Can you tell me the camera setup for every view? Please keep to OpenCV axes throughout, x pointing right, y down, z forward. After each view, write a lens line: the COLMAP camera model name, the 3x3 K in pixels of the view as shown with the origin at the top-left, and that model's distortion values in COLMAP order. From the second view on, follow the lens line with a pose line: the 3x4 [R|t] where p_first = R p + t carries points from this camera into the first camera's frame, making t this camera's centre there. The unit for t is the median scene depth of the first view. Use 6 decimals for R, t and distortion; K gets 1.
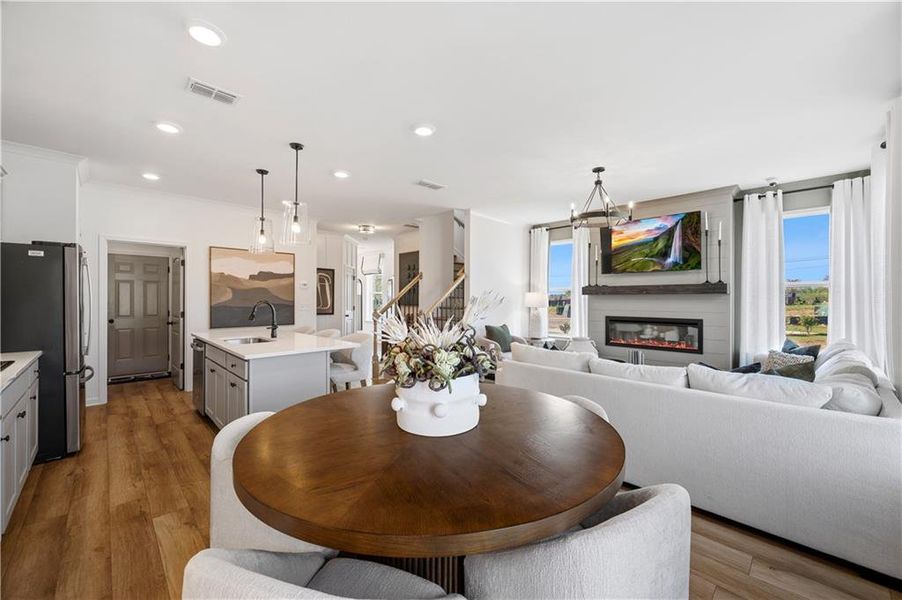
lens RADIAL K [[355.7, 0, 452.6], [0, 355.7, 298.7], [0, 0, 1]] dist [-0.002170, 0.000101]
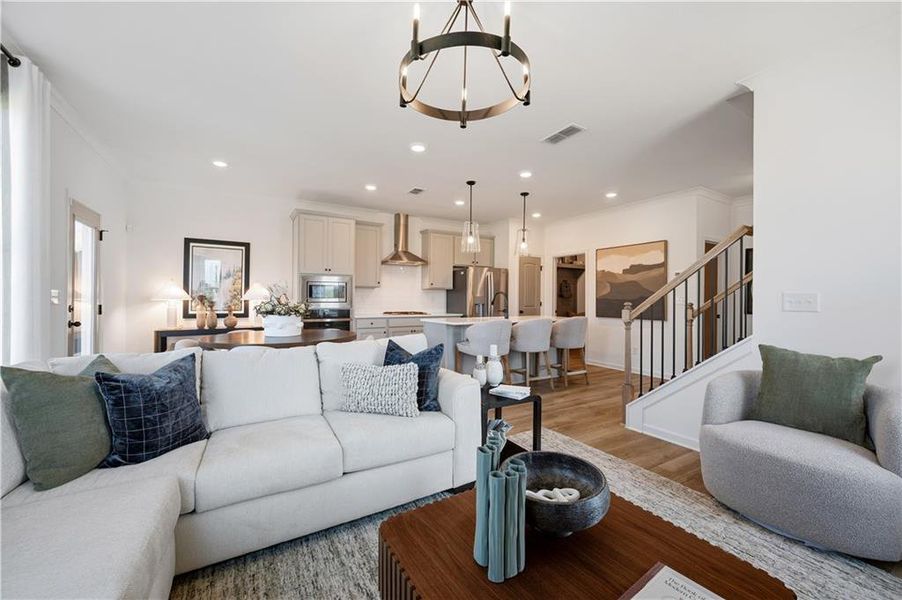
lens RADIAL K [[355.7, 0, 453.1], [0, 355.7, 296.7], [0, 0, 1]] dist [-0.002170, 0.000101]
pose [[-0.239190, -0.009561, -0.970926, 0.608502], [-0.006135, 0.999946, -0.008335, 0.027411], [0.970953, 0.003963, -0.239236, 0.799860]]
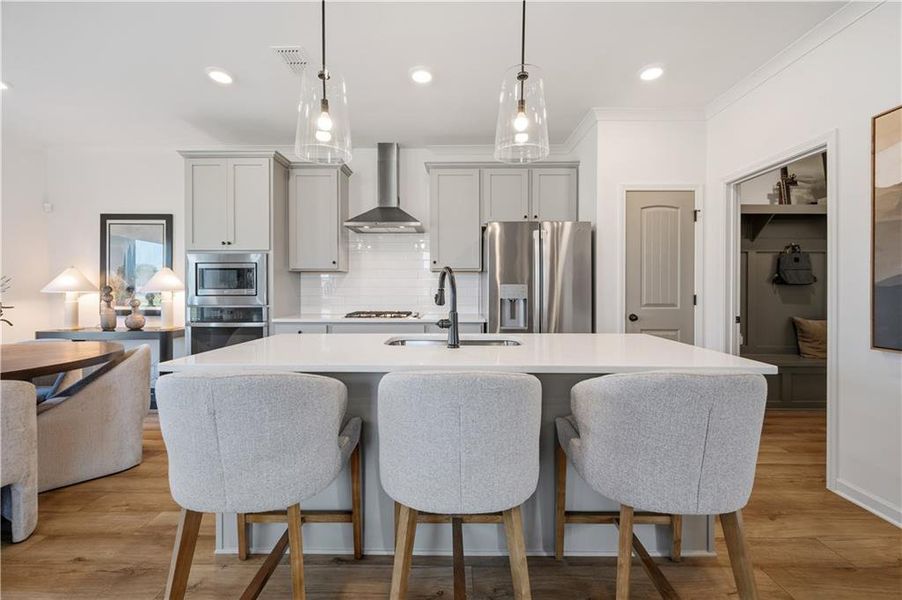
lens RADIAL K [[355.7, 0, 450.8], [0, 355.7, 290.2], [0, 0, 1]] dist [-0.002170, 0.000101]
pose [[-0.707061, 0.001509, -0.707151, -0.129607], [-0.001162, 0.999994, 0.003296, 0.025254], [0.707152, 0.003152, -0.707055, 0.934939]]
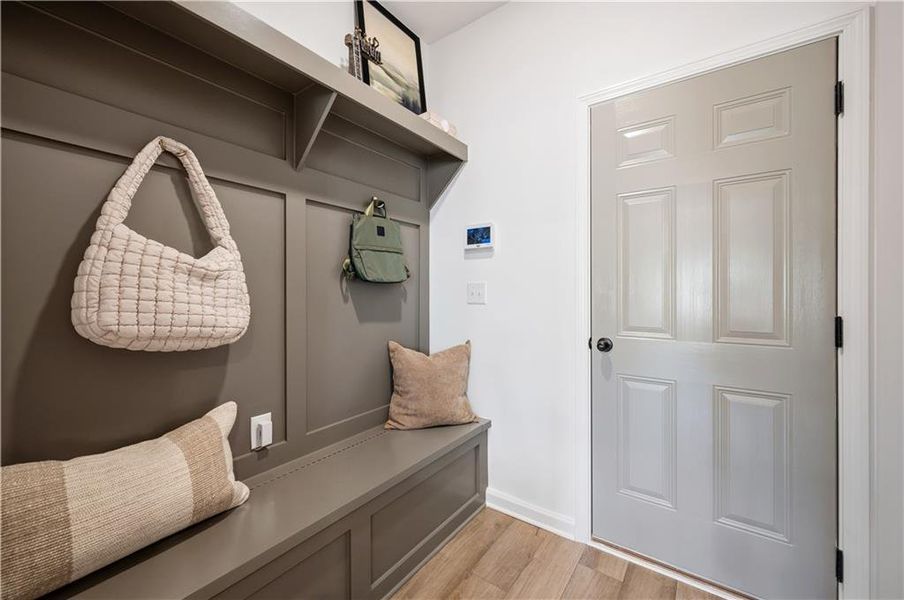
lens RADIAL K [[356.5, 0, 448.5], [0, 356.5, 292.0], [0, 0, 1]] dist [-0.002170, 0.000101]
pose [[0.162158, -0.002599, -0.986761, -0.786106], [0.001141, 0.999996, -0.002446, 0.025026], [0.986764, -0.000730, 0.162160, 0.930002]]
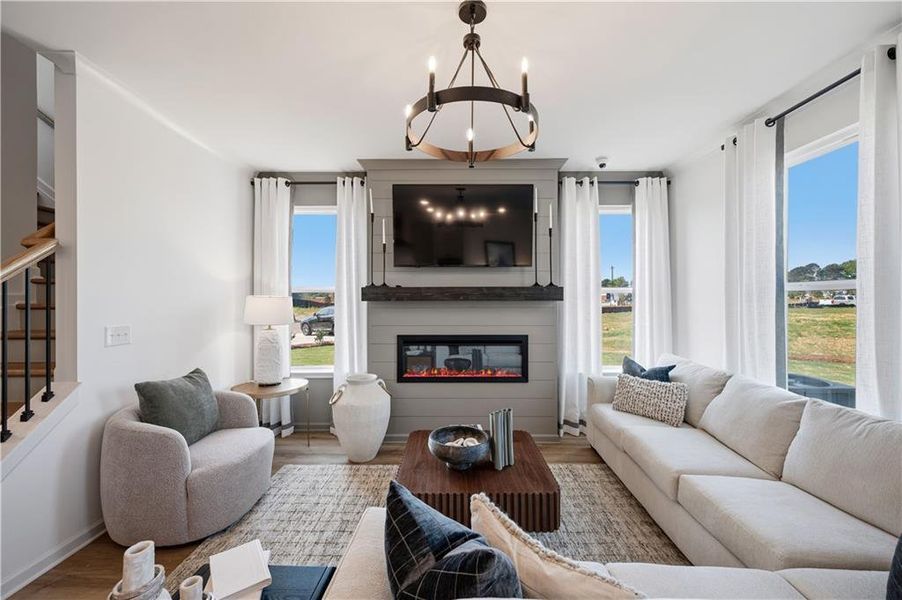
lens RADIAL K [[355.7, 0, 453.8], [0, 355.7, 299.8], [0, 0, 1]] dist [-0.002170, 0.000101]
pose [[0.707638, -0.002894, 0.706570, 0.068831], [0.001111, 0.999995, 0.002983, -0.015518], [-0.706575, -0.001326, 0.707637, 0.525632]]
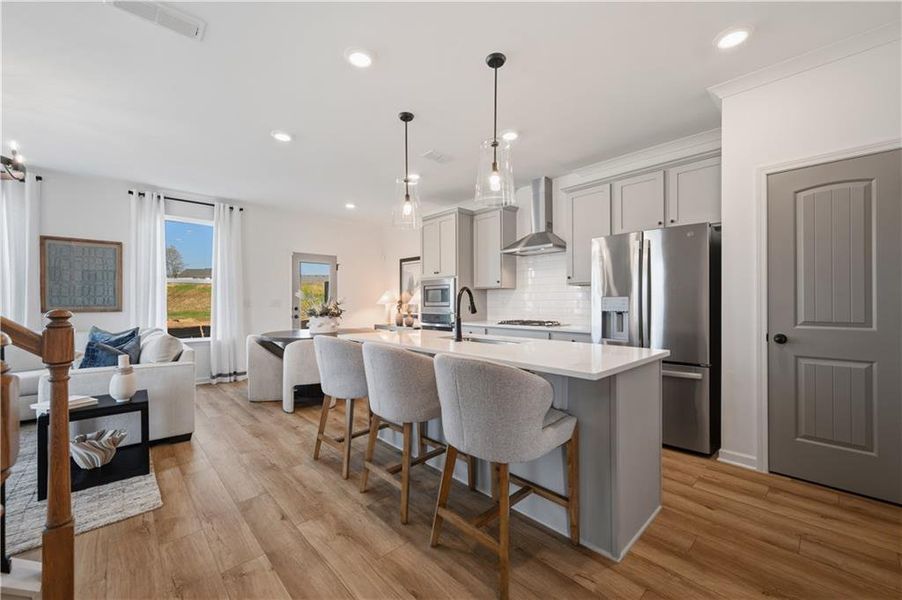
lens RADIAL K [[355.7, 0, 453.2], [0, 355.7, 301.9], [0, 0, 1]] dist [-0.002170, 0.000101]
pose [[-0.999797, 0.001823, 0.020080, -0.360286], [0.001832, 0.999998, 0.000444, 0.024609], [-0.020079, 0.000481, -0.999798, 1.189994]]
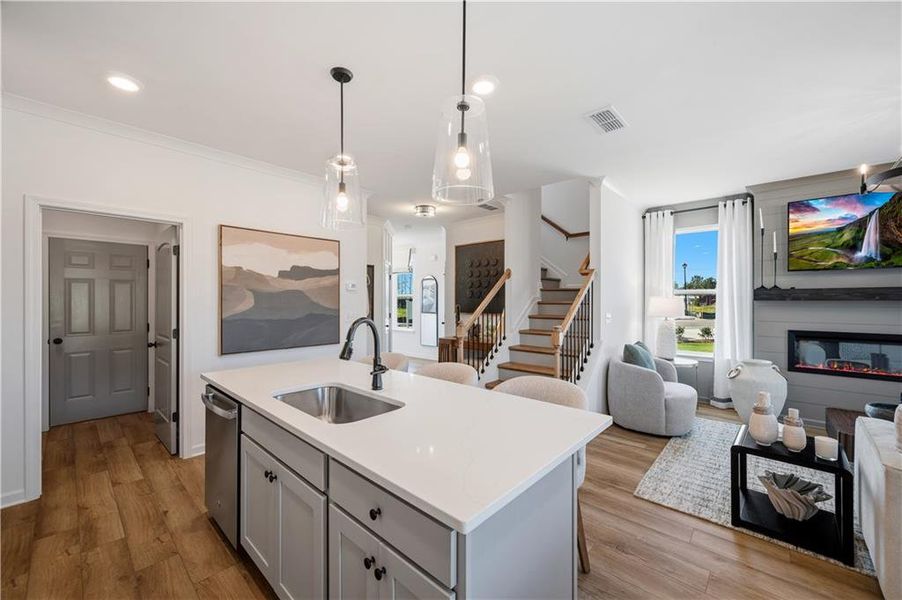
lens RADIAL K [[355.7, 0, 453.1], [0, 355.7, 299.3], [0, 0, 1]] dist [-0.002170, 0.000101]
pose [[0.998565, -0.000463, 0.053547, -0.299094], [0.000515, 0.999999, -0.000944, -0.014093], [-0.053547, 0.000970, 0.998565, 0.342766]]
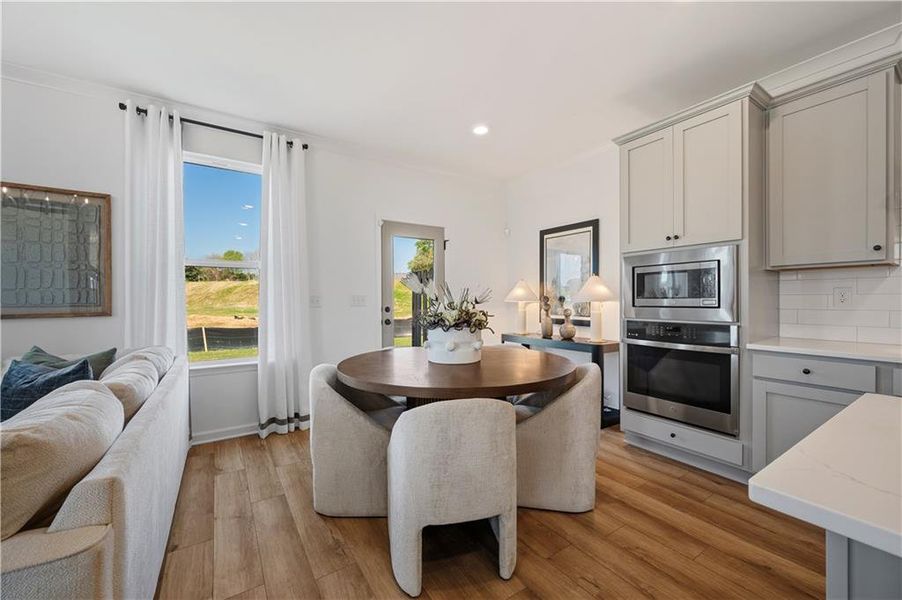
lens RADIAL K [[355.7, 0, 453.5], [0, 355.7, 300.7], [0, 0, 1]] dist [-0.002170, 0.000101]
pose [[-0.981842, 0.003113, 0.189675, -0.095725], [0.004231, 0.999976, 0.005491, 0.024854], [-0.189653, 0.006194, -0.981832, 0.731668]]
